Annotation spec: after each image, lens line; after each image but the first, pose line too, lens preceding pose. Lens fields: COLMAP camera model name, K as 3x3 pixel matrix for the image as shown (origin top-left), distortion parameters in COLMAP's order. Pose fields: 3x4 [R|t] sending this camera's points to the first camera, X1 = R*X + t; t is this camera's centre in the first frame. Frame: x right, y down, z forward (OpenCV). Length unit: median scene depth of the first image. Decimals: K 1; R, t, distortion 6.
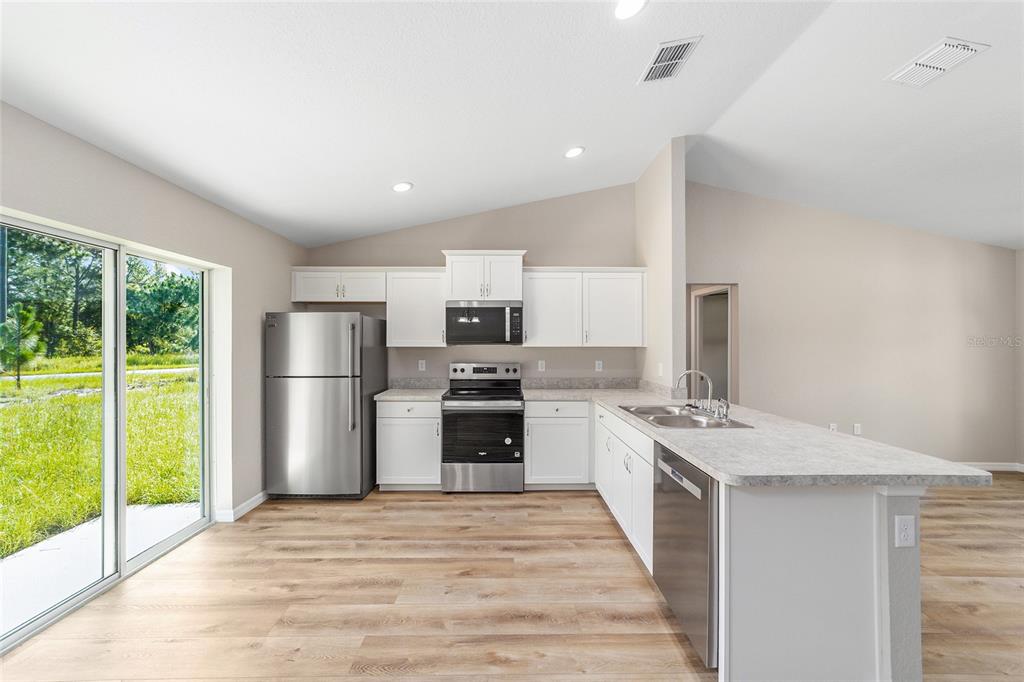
lens RADIAL K [[393.2, 0, 507.9], [0, 393.2, 343.3], [0, 0, 1]] dist [-0.002019, 0.000123]
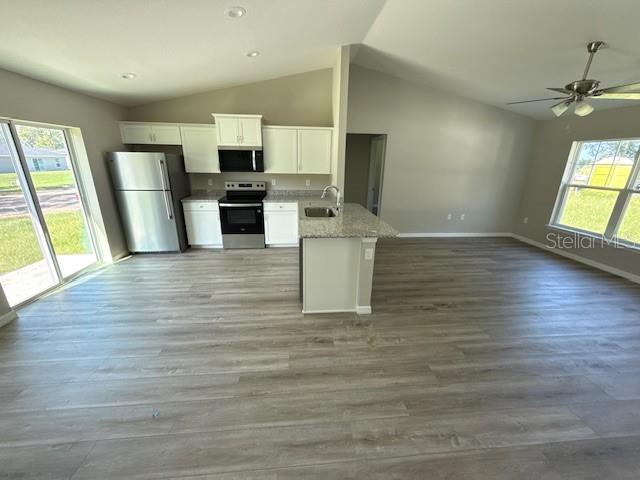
lens RADIAL K [[257.4, 0, 320.0], [0, 257.4, 240.0], [0, 0, 1]] dist [0.000022, -0.000304]
pose [[0.996894, -0.009326, 0.078207, 0.217132], [-0.014704, 0.953471, 0.301125, -0.063011], [-0.077376, -0.301339, 0.950372, -0.262683]]
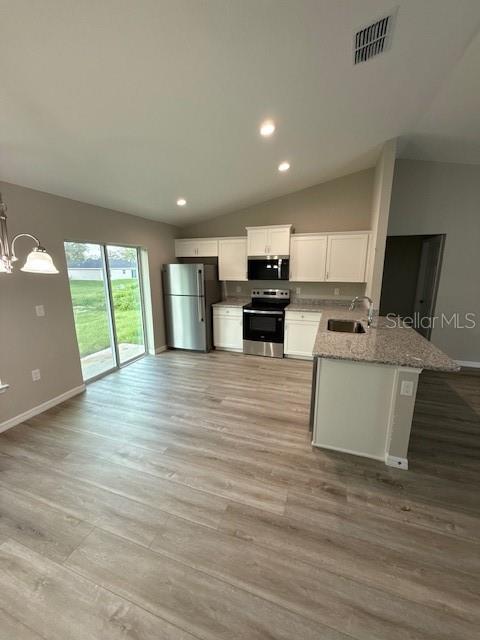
lens RADIAL K [[254.9, 0, 240.0], [0, 254.9, 320.0], [0, 0, 1]] dist [0.000379, 0.000033]
pose [[0.939547, 0.066431, -0.335913, 0.248737], [0.004793, 0.978353, 0.206887, -0.064725], [0.342385, -0.195990, 0.918891, -0.186229]]
